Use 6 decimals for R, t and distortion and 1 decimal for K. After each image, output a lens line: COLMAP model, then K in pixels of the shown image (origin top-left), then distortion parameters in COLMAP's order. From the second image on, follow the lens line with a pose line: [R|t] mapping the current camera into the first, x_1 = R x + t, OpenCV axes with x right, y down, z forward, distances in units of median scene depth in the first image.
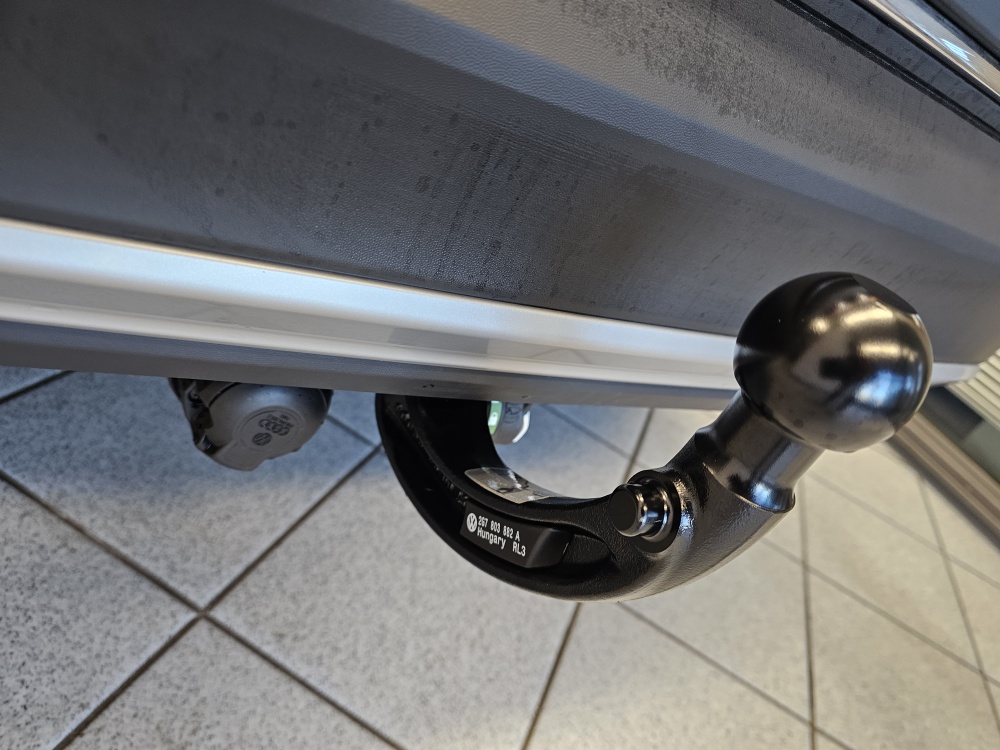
lens RADIAL K [[688.1, 0, 500.0], [0, 688.1, 375.0], [0, 0, 1]] dist [0.024483, -0.000879]
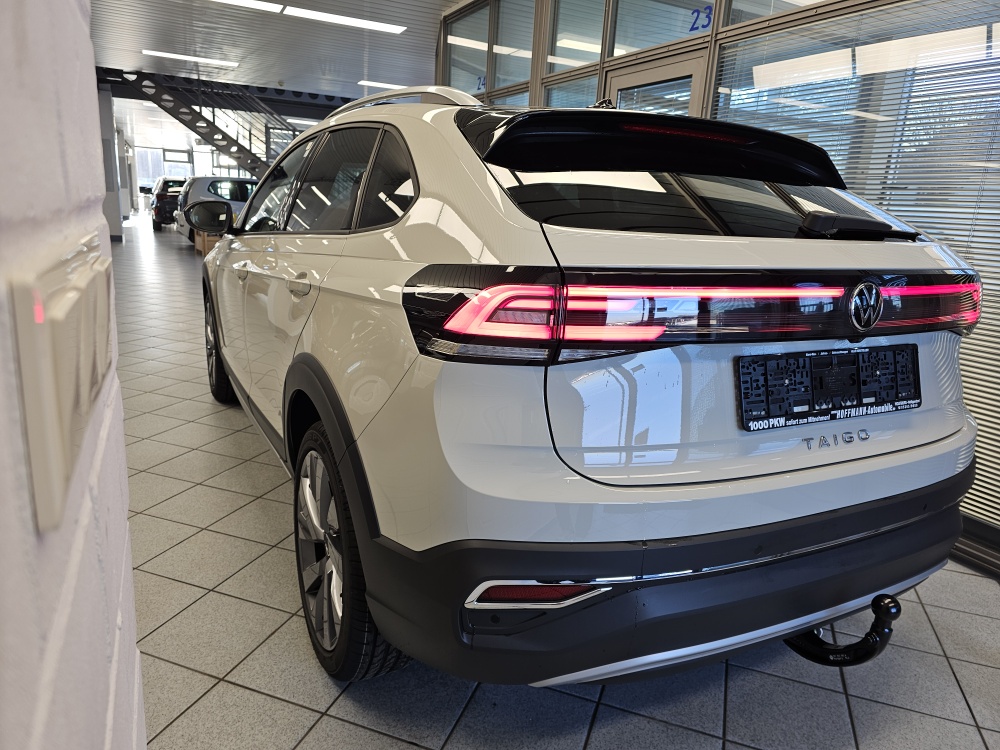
lens RADIAL K [[688.1, 0, 500.0], [0, 688.1, 375.0], [0, 0, 1]] dist [0.024483, -0.000879]
pose [[0.935784, -0.351058, -0.032658, -0.655512], [0.323744, 0.892255, -0.314757, -0.362856], [0.139637, 0.283971, 0.948610, -2.127900]]
